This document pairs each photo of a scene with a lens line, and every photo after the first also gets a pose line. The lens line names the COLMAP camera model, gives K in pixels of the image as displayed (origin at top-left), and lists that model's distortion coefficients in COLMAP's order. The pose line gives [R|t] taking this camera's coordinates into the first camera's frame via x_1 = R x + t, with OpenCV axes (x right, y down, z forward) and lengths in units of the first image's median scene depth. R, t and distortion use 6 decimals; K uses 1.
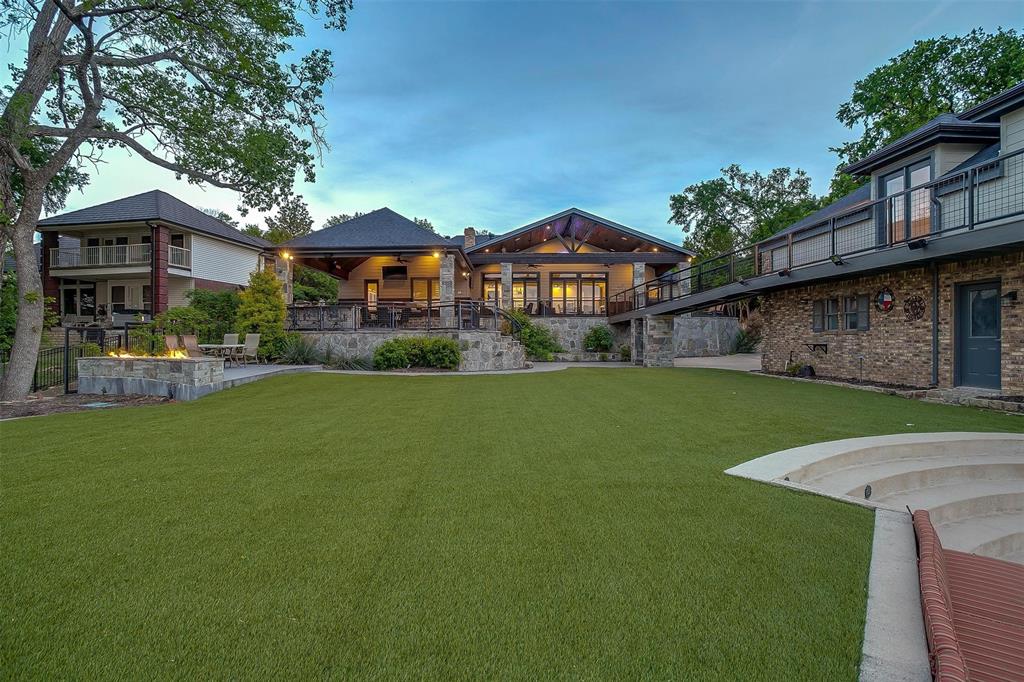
lens RADIAL K [[514.7, 0, 510.3], [0, 514.7, 340.5], [0, 0, 1]] dist [-0.027479, 0.003205]
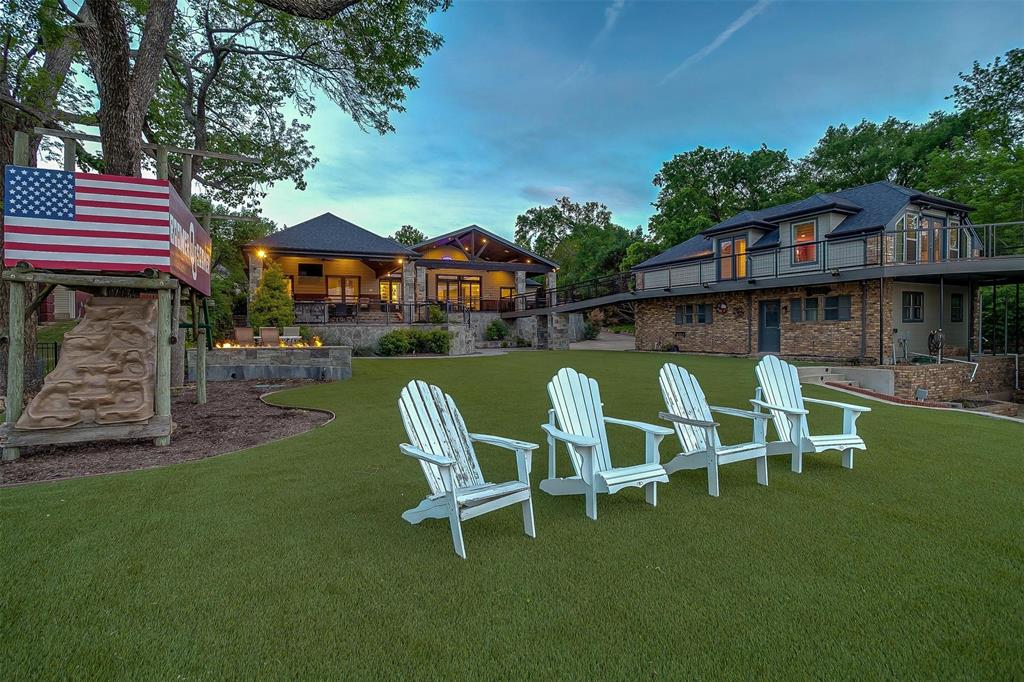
lens RADIAL K [[514.7, 0, 513.8], [0, 514.7, 339.0], [0, 0, 1]] dist [-0.027479, 0.003205]
pose [[0.891472, -0.013199, 0.452883, -0.421721], [0.008518, 0.999887, 0.012375, 0.002835], [-0.452995, -0.007175, 0.891484, -0.173838]]
